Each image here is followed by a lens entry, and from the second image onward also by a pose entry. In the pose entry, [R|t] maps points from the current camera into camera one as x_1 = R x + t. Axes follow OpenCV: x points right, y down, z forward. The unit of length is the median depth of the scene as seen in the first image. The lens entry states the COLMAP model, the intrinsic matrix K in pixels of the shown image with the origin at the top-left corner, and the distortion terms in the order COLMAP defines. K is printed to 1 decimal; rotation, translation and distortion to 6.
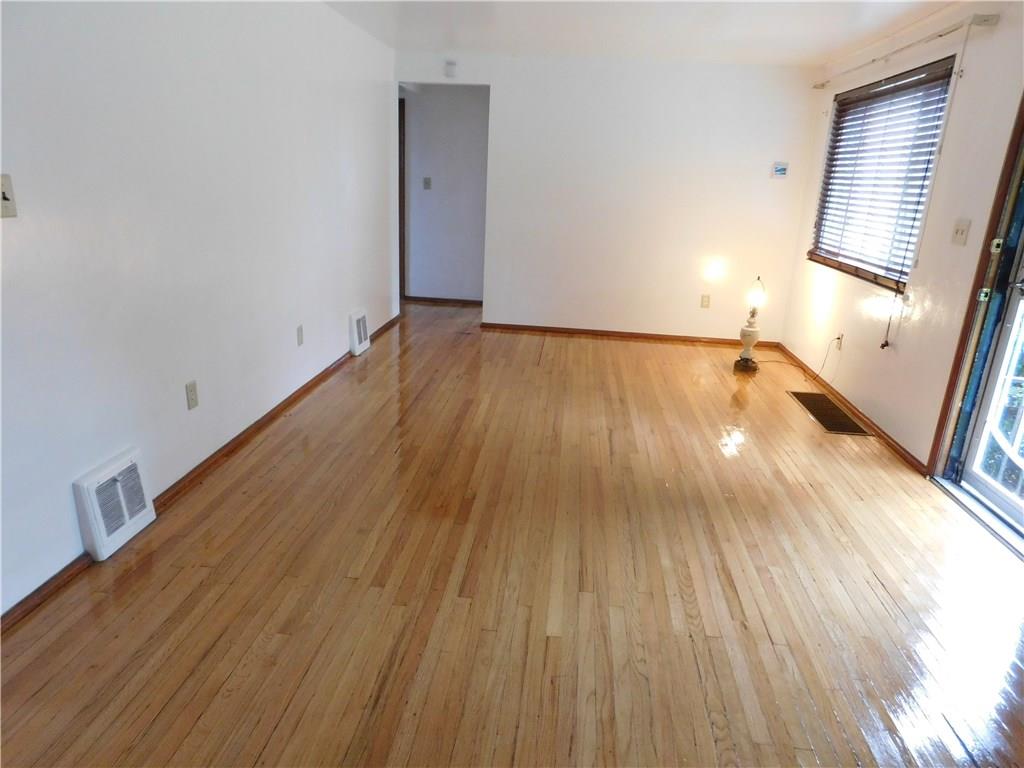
lens RADIAL K [[682.8, 0, 513.1], [0, 682.8, 393.4], [0, 0, 1]] dist [-0.048783, 0.042200]
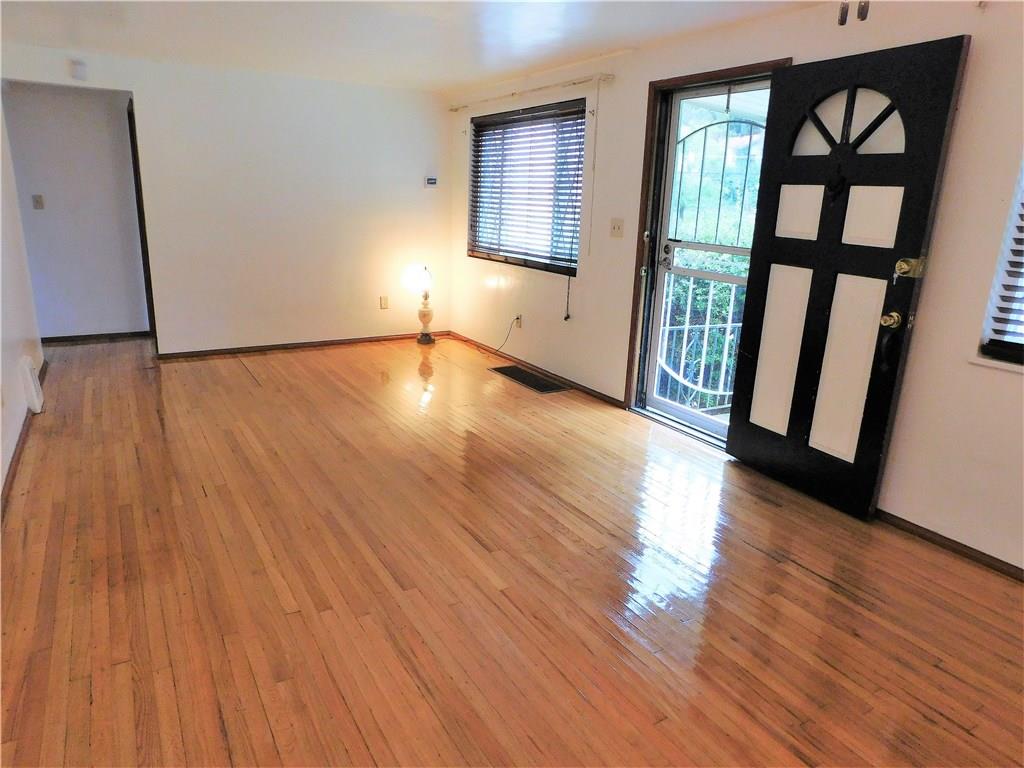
lens RADIAL K [[682.8, 0, 513.2], [0, 682.8, 392.1], [0, 0, 1]] dist [-0.048783, 0.042200]
pose [[0.806102, -0.183310, 0.562669, -0.275972], [0.187727, 0.980916, 0.050624, -0.017020], [-0.561211, 0.064820, 0.825131, -0.000550]]
